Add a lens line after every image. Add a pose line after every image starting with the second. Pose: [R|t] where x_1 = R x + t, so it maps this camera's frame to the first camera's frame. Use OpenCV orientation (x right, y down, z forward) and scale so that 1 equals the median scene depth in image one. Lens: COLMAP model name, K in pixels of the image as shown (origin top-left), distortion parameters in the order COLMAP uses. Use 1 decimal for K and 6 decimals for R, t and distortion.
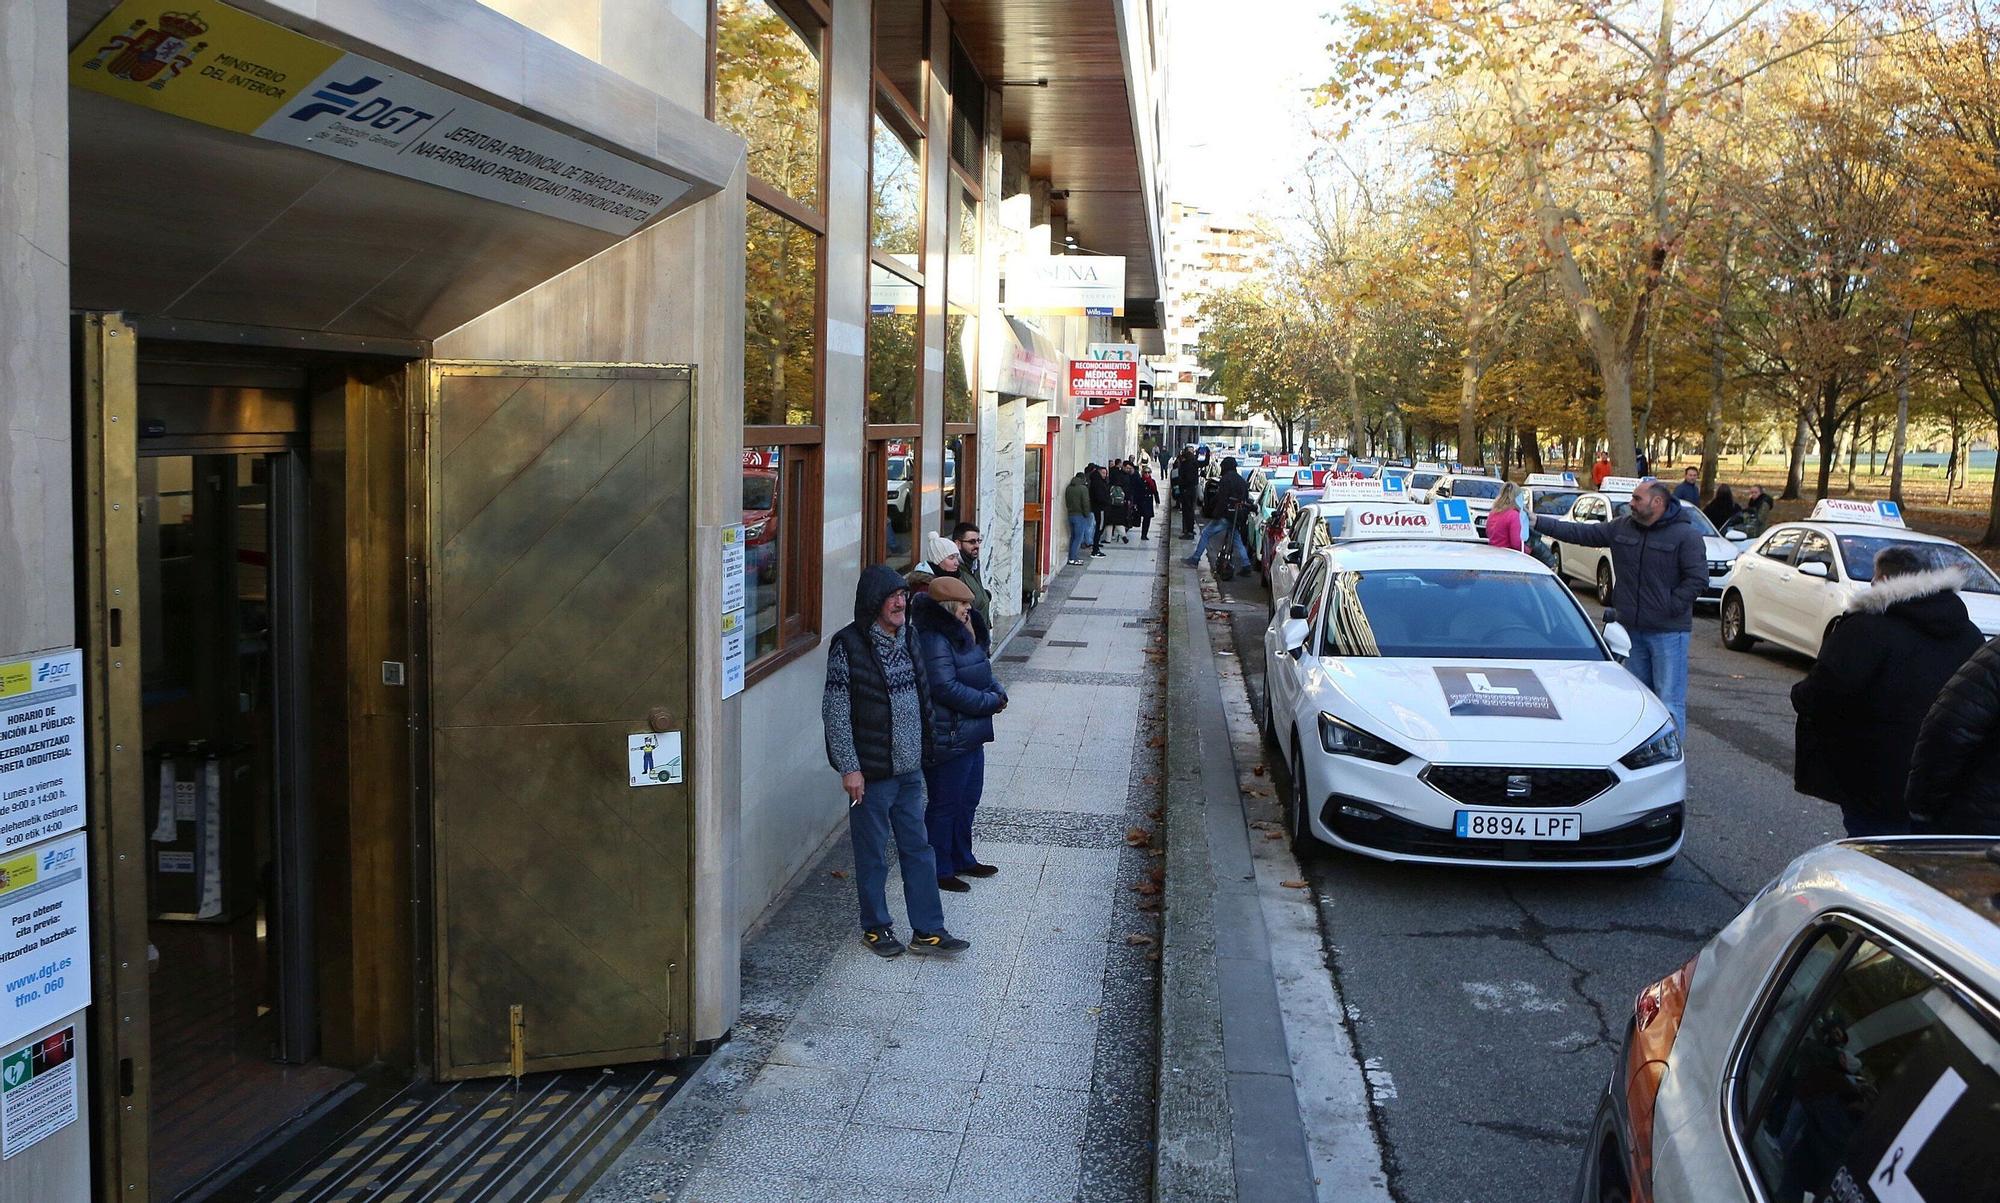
lens RADIAL K [[1504.1, 0, 935.7], [0, 1504.1, 512.9], [0, 0, 1]] dist [-0.004859, 0.000943]
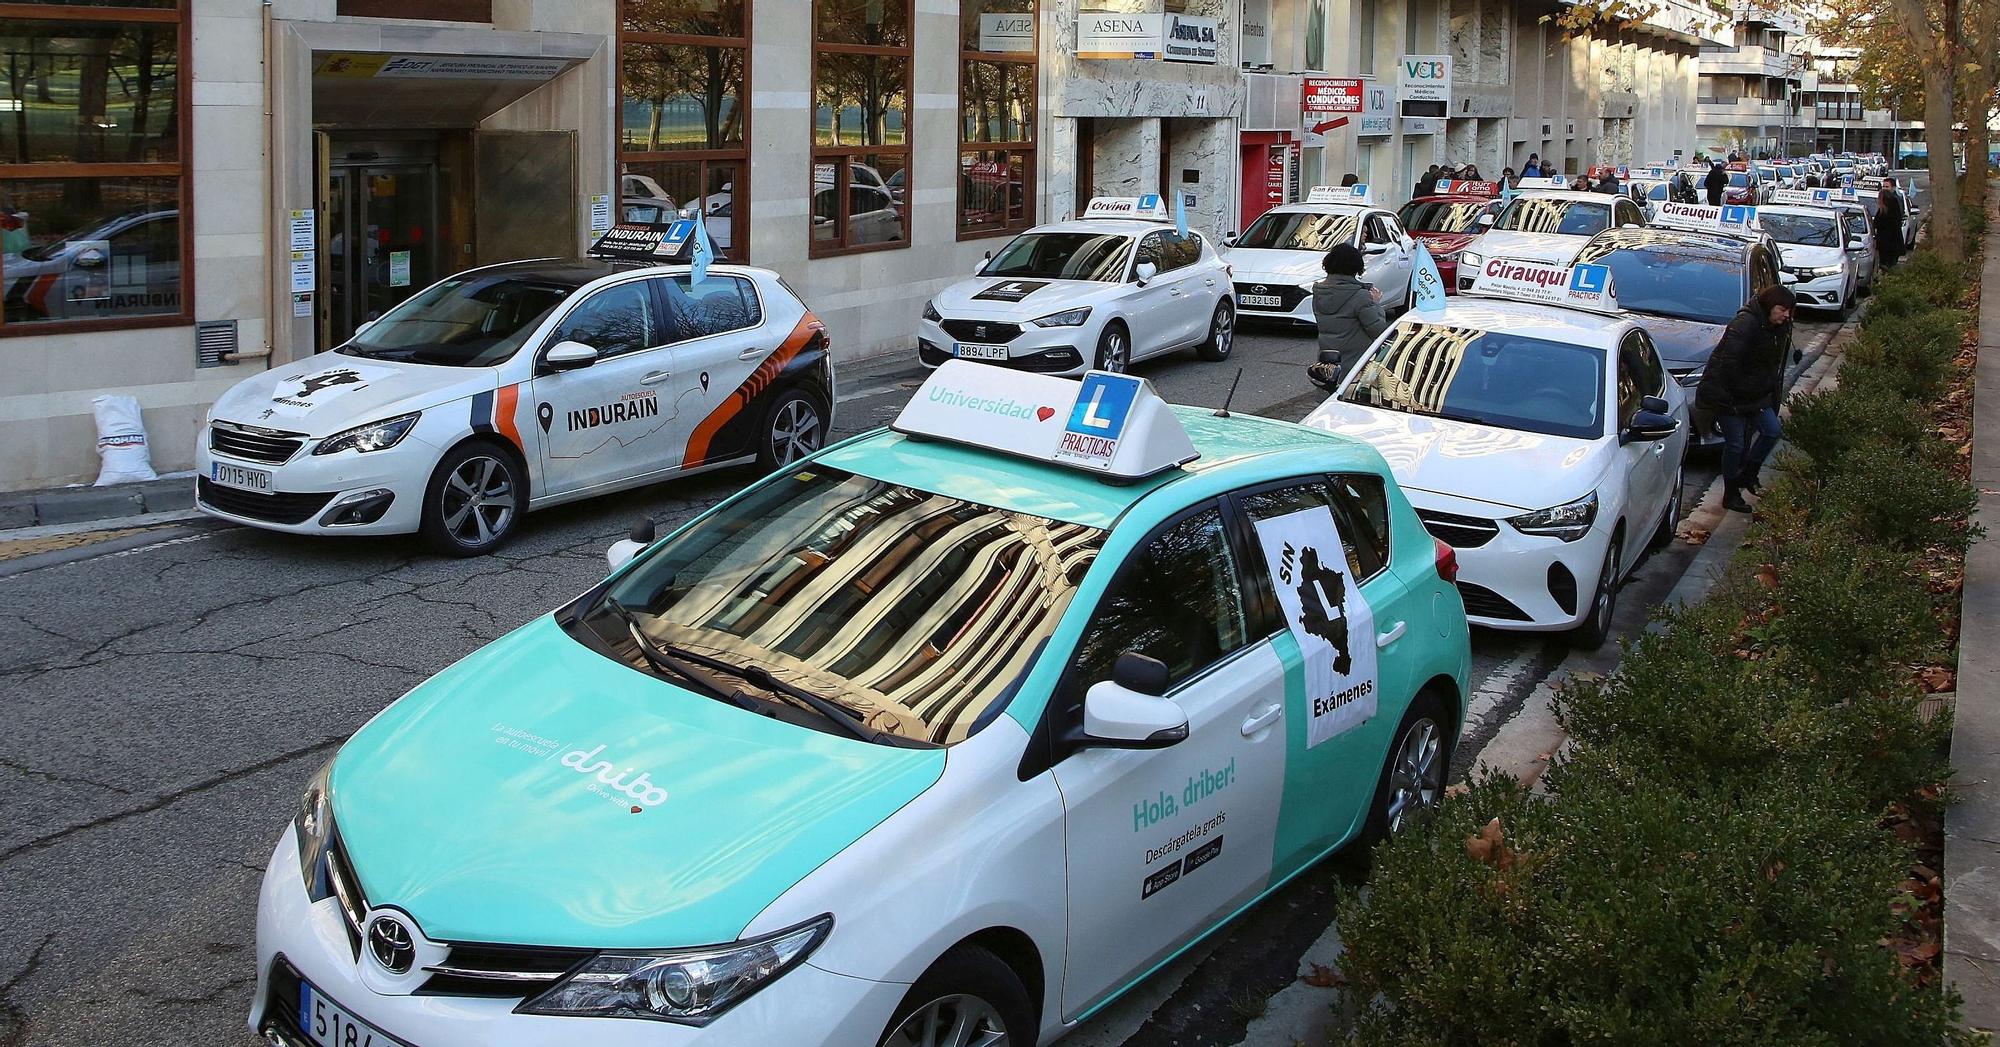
lens RADIAL K [[1944.2, 0, 915.4], [0, 1944.2, 218.9], [0, 0, 1]] dist [-0.108177, 0.110571]
pose [[0.923968, 0.013825, -0.382219, 1.616465], [-0.017685, 0.999822, -0.006586, 0.062087], [0.382060, 0.012845, 0.924048, -1.781493]]
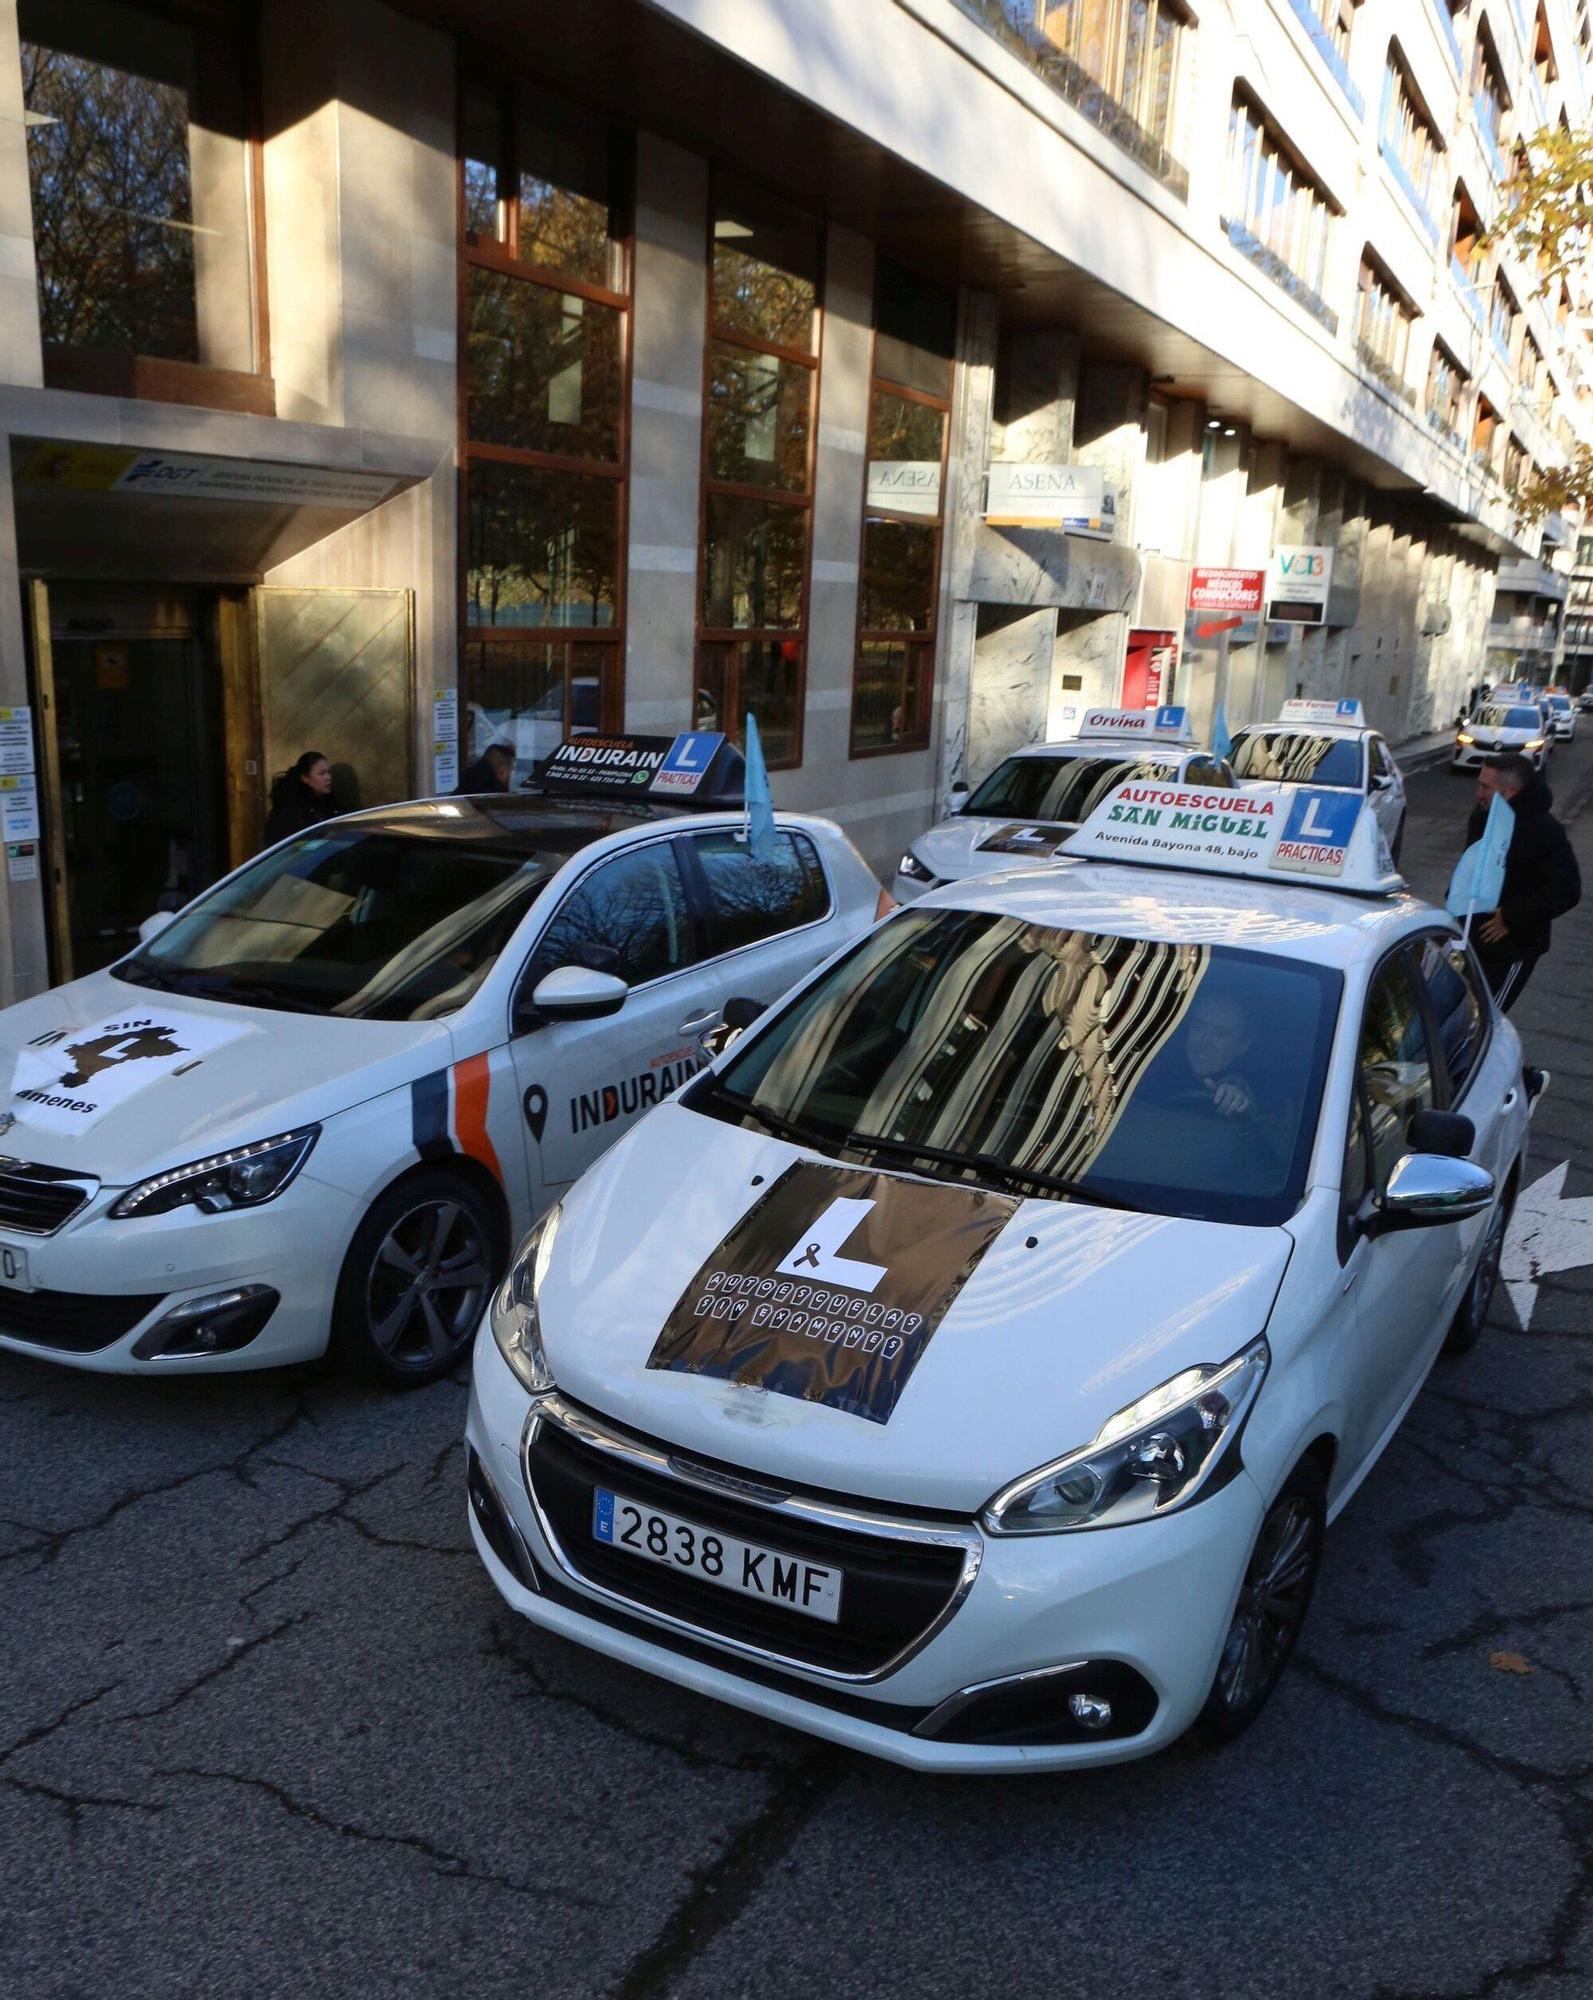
lens RADIAL K [[1874.8, 0, 718.2], [0, 1874.8, 1250.5], [0, 0, 1]] dist [-0.120403, 0.123352]
pose [[0.947367, 0.116967, -0.298018, 0.876858], [-0.035844, 0.963769, 0.264319, 0.058125], [0.318138, -0.239725, 0.917235, -0.967920]]
